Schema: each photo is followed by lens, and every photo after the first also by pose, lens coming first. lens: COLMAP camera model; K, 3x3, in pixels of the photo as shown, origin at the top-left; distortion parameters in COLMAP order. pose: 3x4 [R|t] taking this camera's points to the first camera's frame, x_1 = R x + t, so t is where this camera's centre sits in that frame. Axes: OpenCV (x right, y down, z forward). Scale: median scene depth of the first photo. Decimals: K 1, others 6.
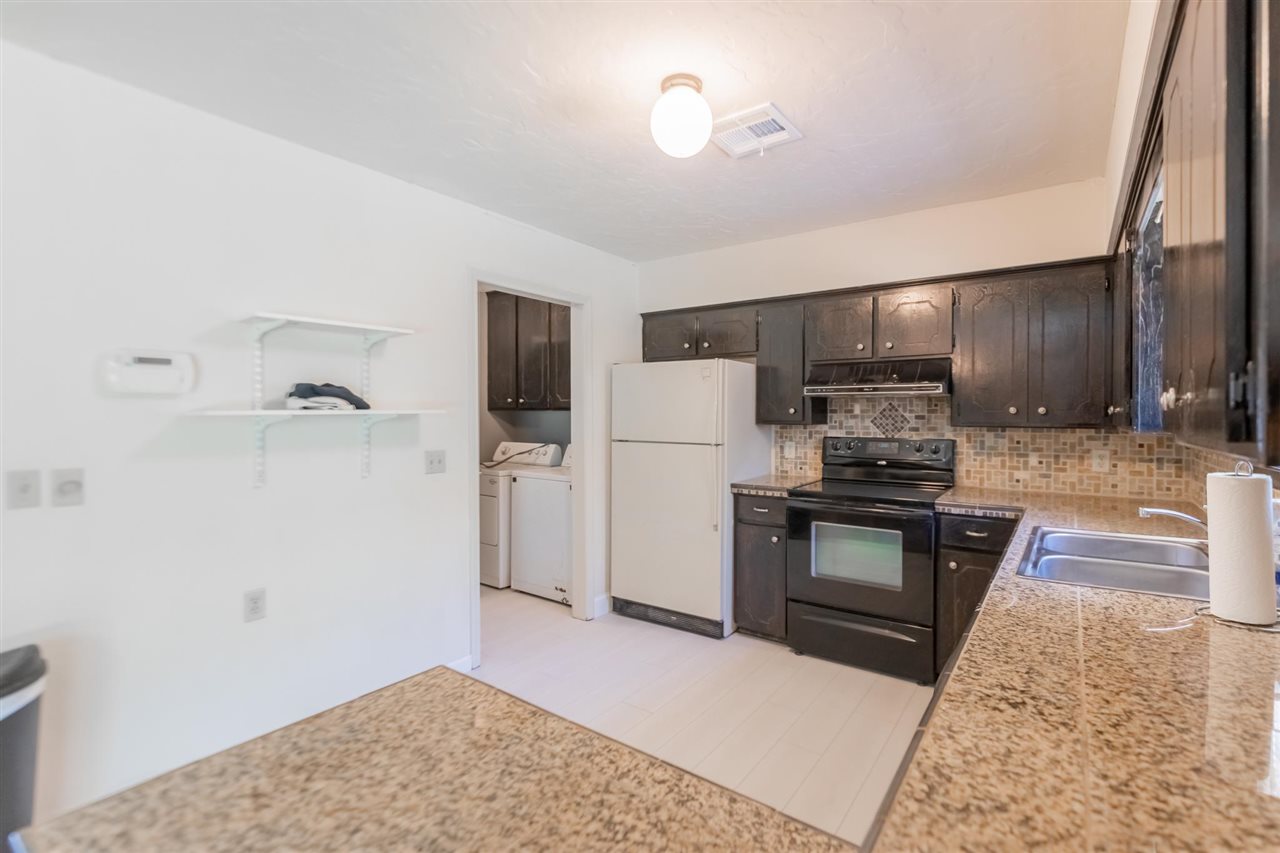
lens RADIAL K [[574.0, 0, 657.5], [0, 574.0, 423.2], [0, 0, 1]] dist [-0.001081, -0.000457]
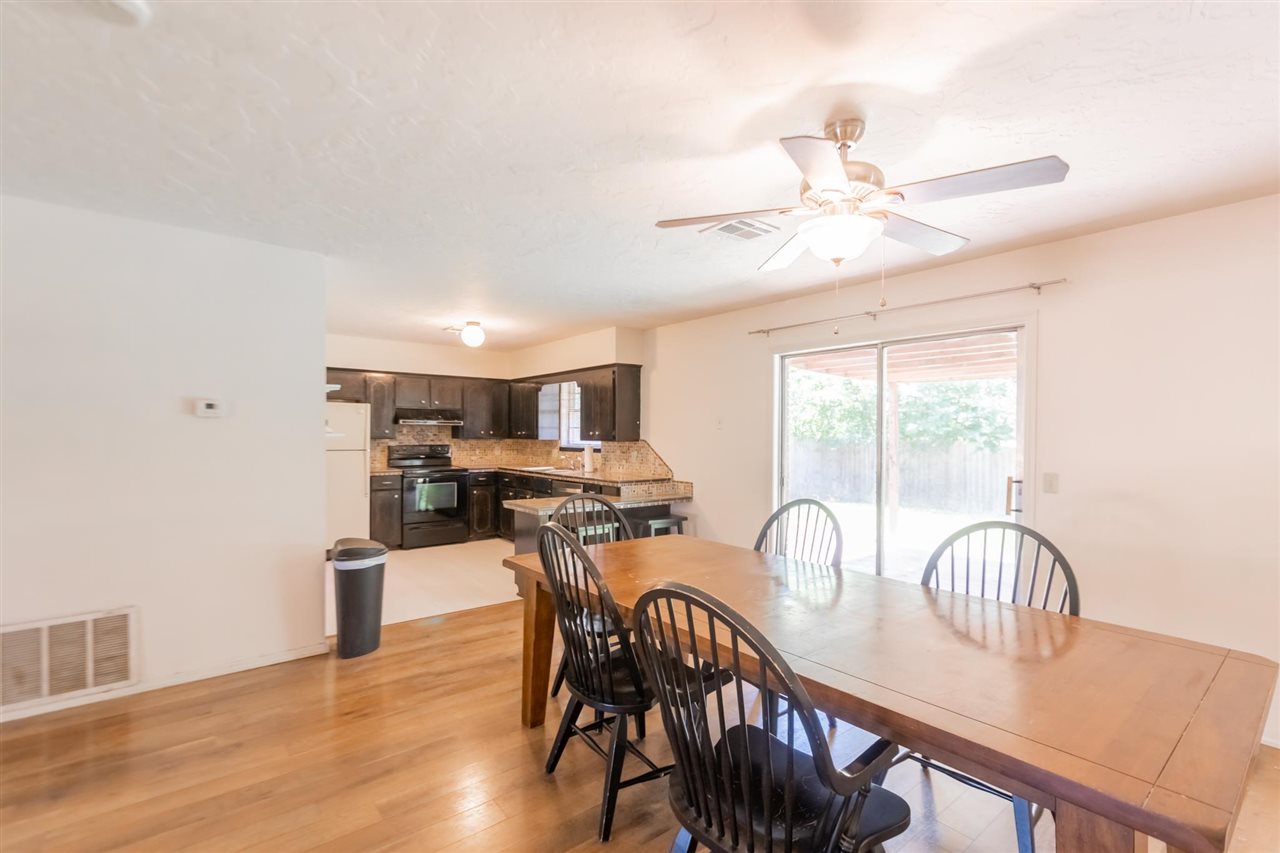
lens RADIAL K [[577.2, 0, 653.4], [0, 577.2, 436.4], [0, 0, 1]] dist [-0.001171, 0.000315]
pose [[0.257764, -0.005284, 0.966193, -1.509517], [0.005473, 0.999977, 0.004008, -0.008581], [-0.966192, 0.004255, 0.257787, -0.378383]]
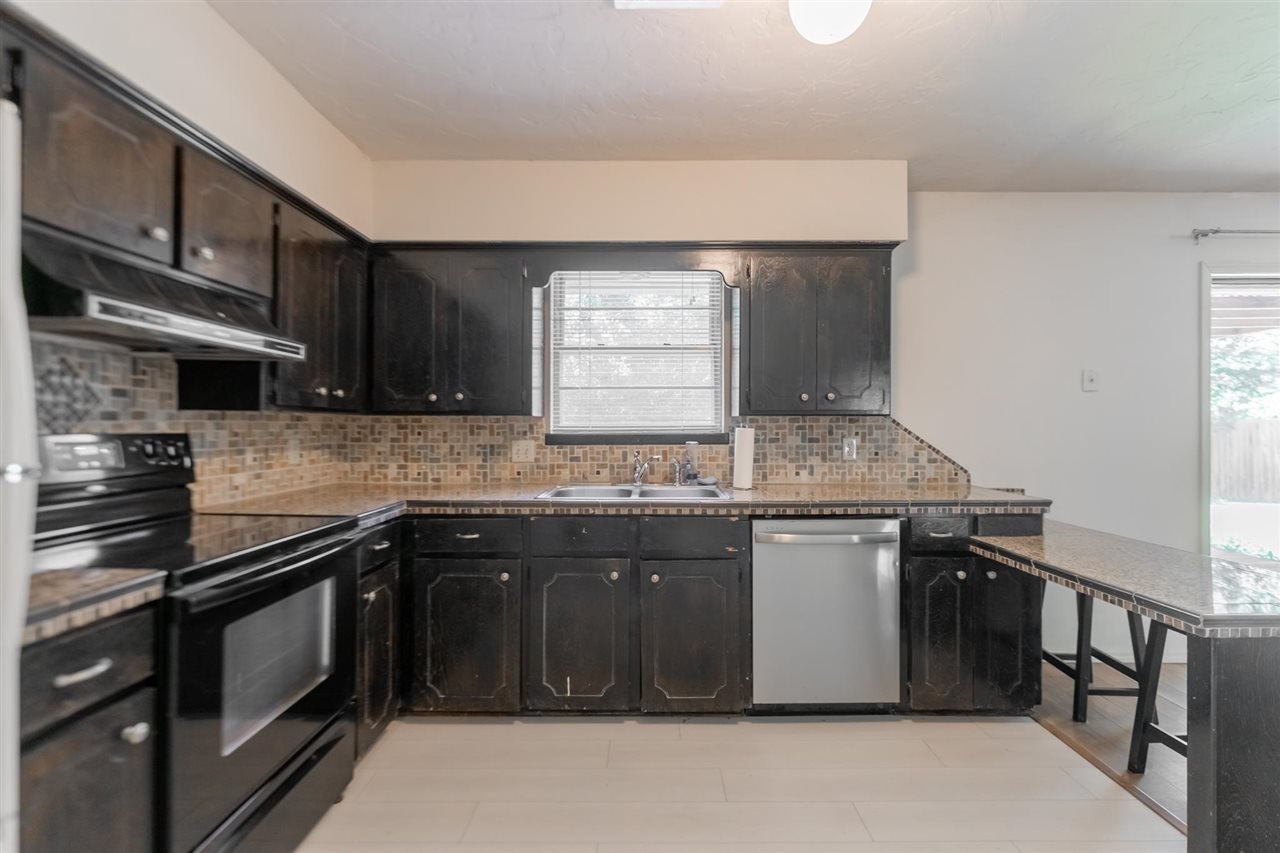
lens RADIAL K [[574.0, 0, 653.1], [0, 574.0, 424.2], [0, 0, 1]] dist [-0.001081, -0.000457]
pose [[-0.586814, 0.000532, 0.809722, -0.250726], [0.008127, 0.999953, 0.005233, 0.020239], [-0.809681, 0.009652, -0.586791, 0.959421]]
